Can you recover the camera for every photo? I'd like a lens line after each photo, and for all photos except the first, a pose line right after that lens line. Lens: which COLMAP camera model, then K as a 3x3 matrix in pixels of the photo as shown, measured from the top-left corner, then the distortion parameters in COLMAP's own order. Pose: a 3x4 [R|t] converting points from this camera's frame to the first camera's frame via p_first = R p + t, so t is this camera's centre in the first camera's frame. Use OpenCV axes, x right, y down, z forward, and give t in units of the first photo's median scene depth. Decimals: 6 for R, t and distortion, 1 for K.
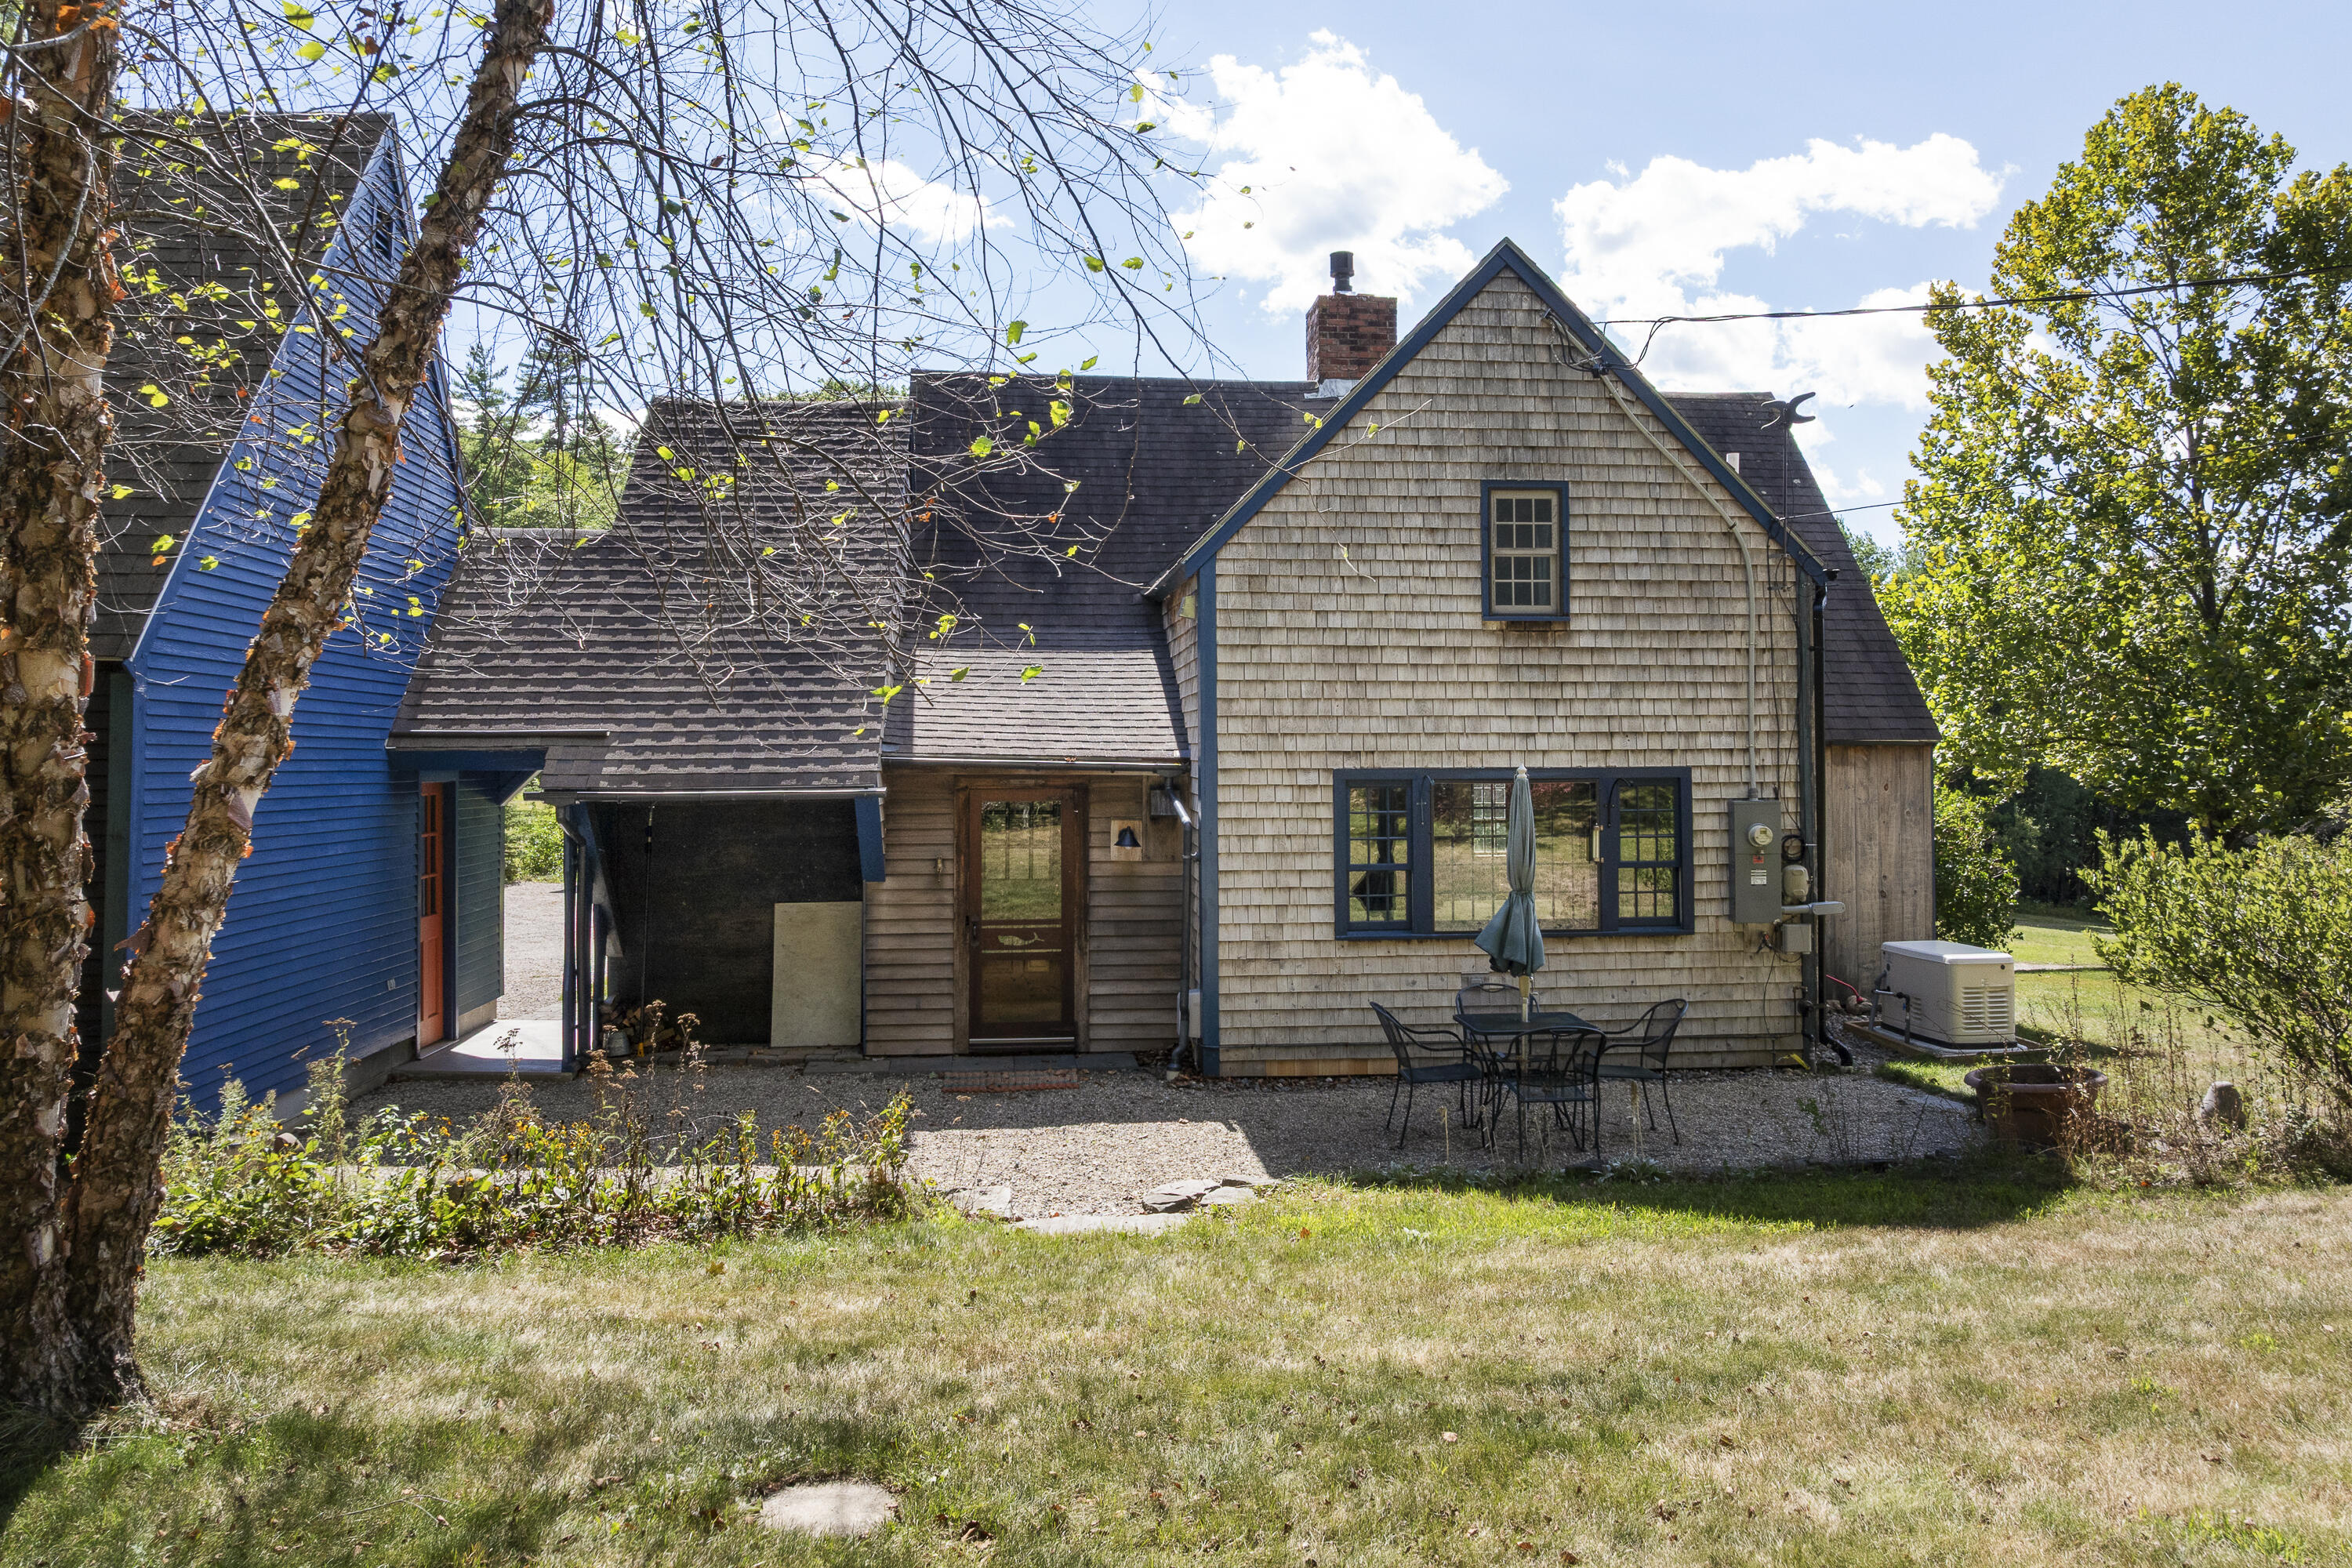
lens RADIAL K [[1705.2, 0, 1166.1], [0, 1705.2, 781.5], [0, 0, 1]] dist [-0.048679, 0.001995]
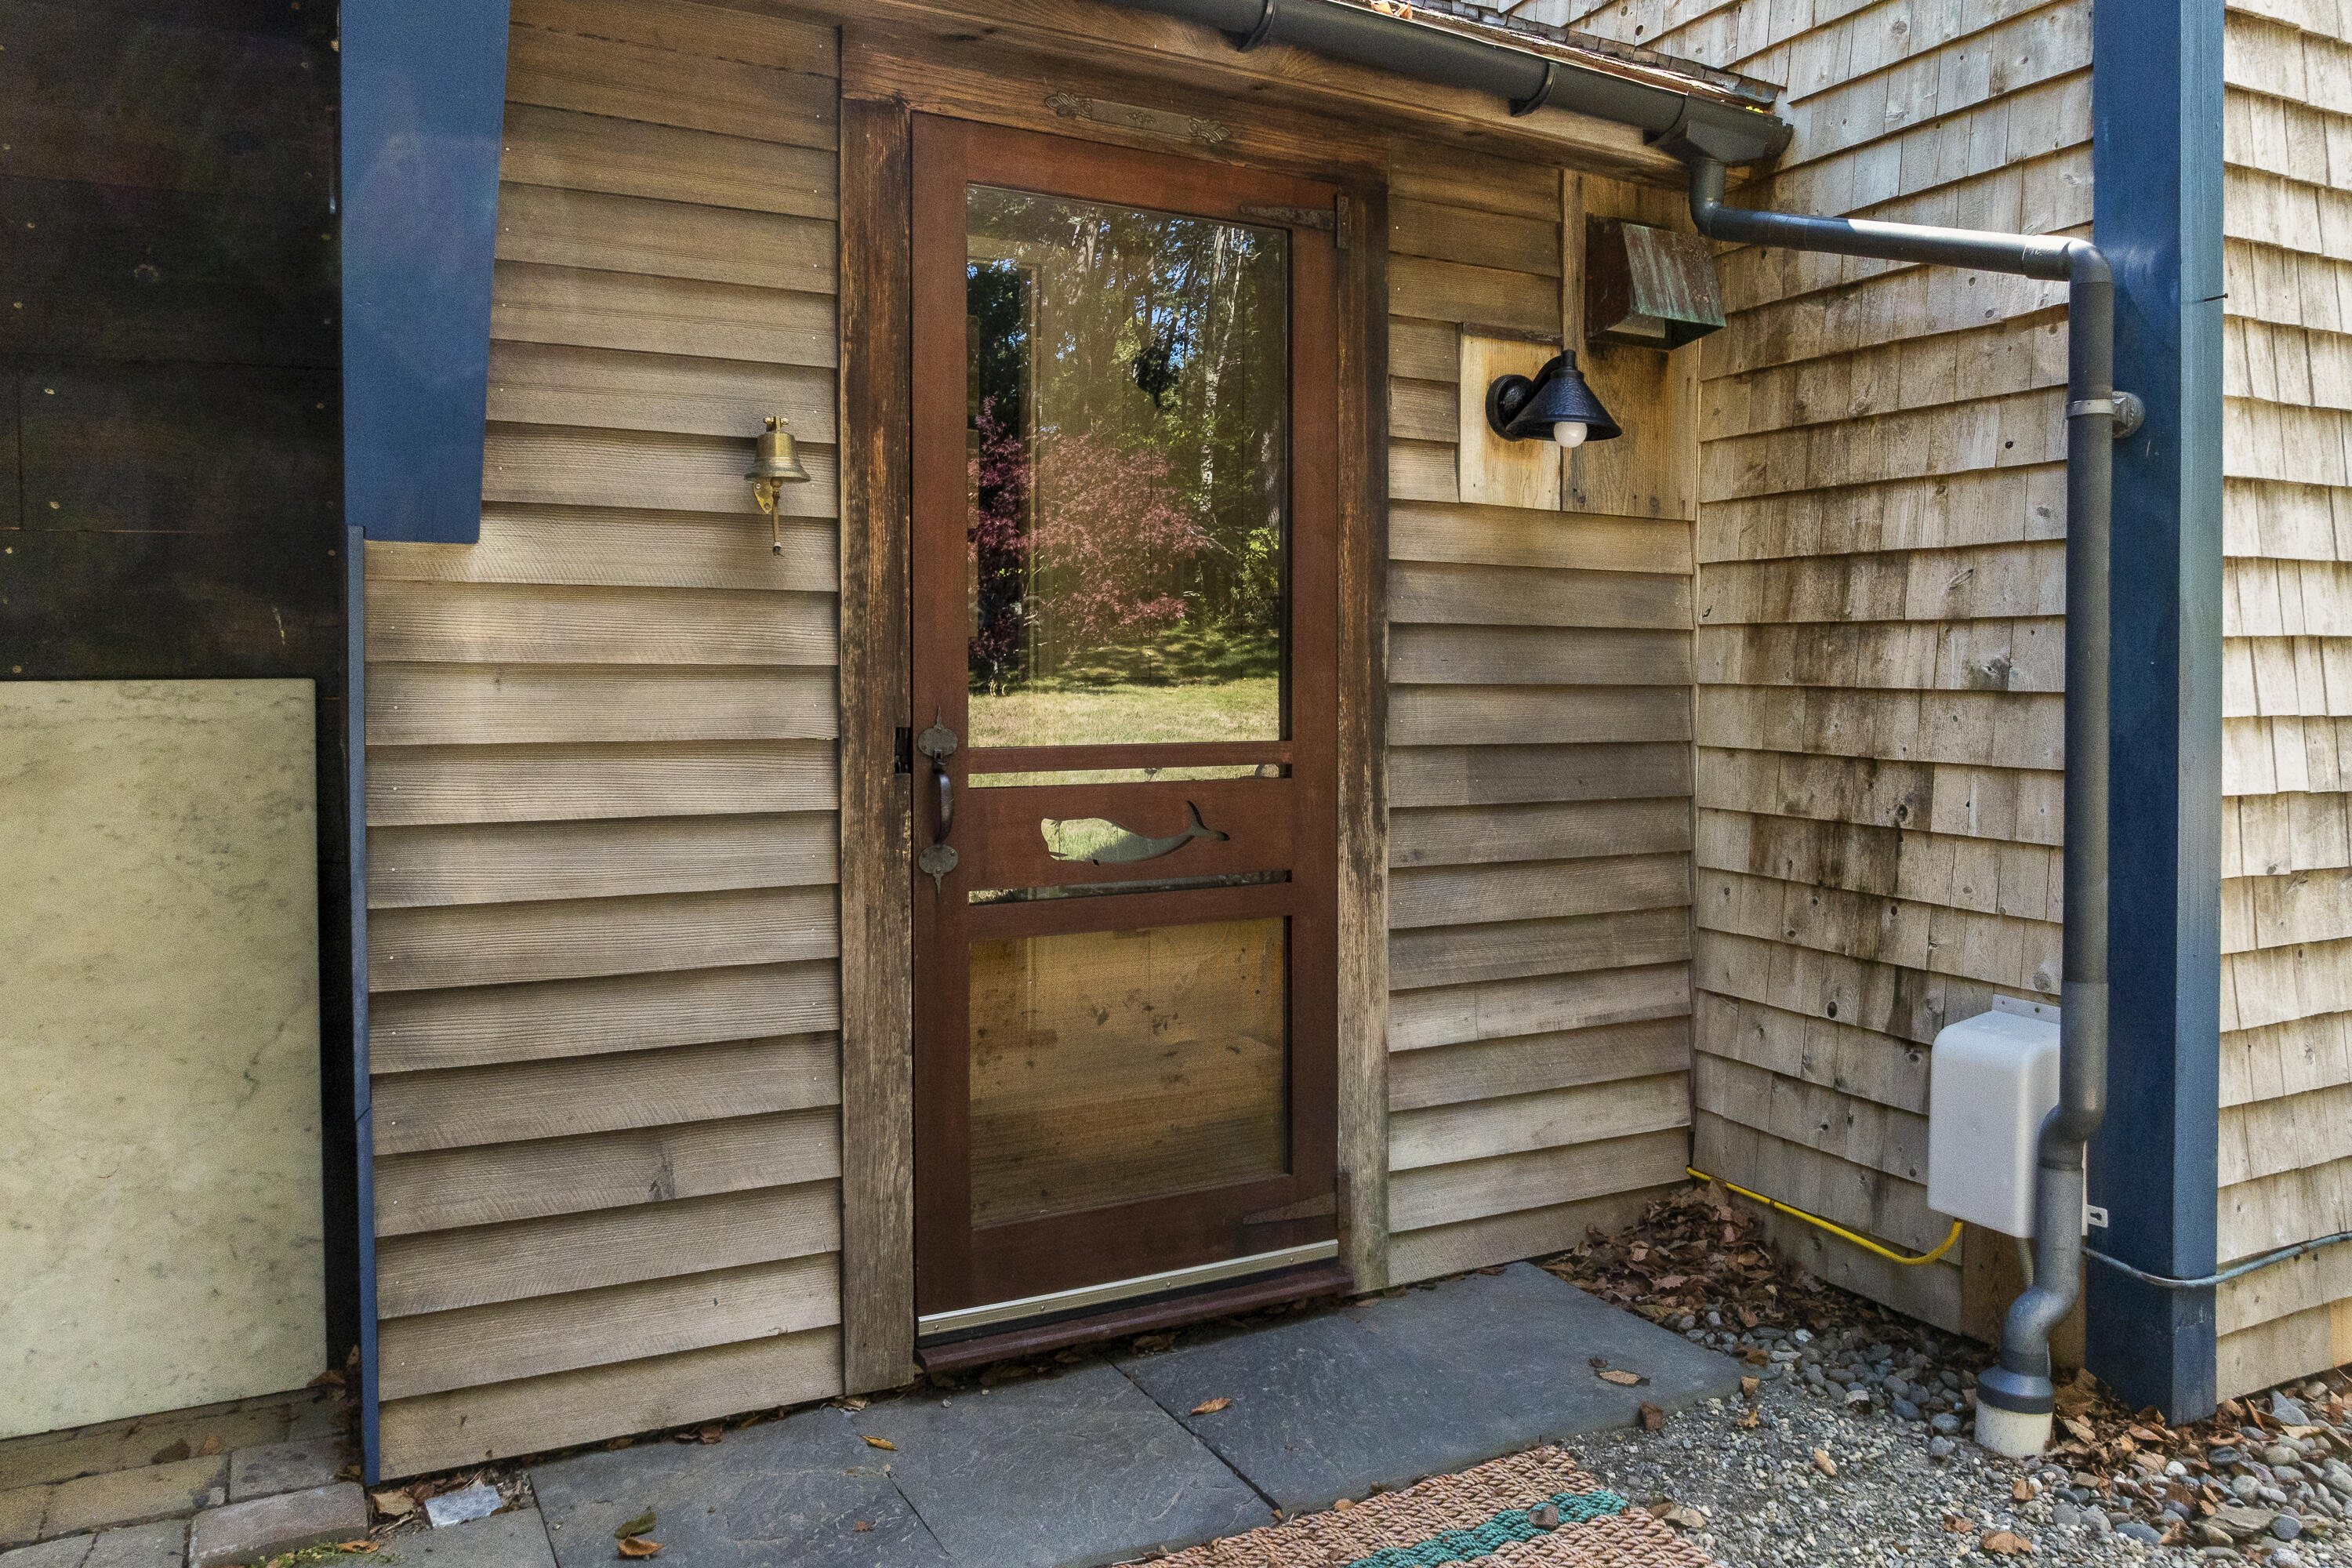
lens RADIAL K [[1629.5, 0, 1178.1], [0, 1629.5, 694.1], [0, 0, 1]] dist [-0.055209, -0.000243]
pose [[0.926649, 0.001144, 0.375926, -0.165277], [-0.000494, 0.999998, -0.001826, 0.077921], [-0.375927, 0.001506, 0.926648, 0.831788]]
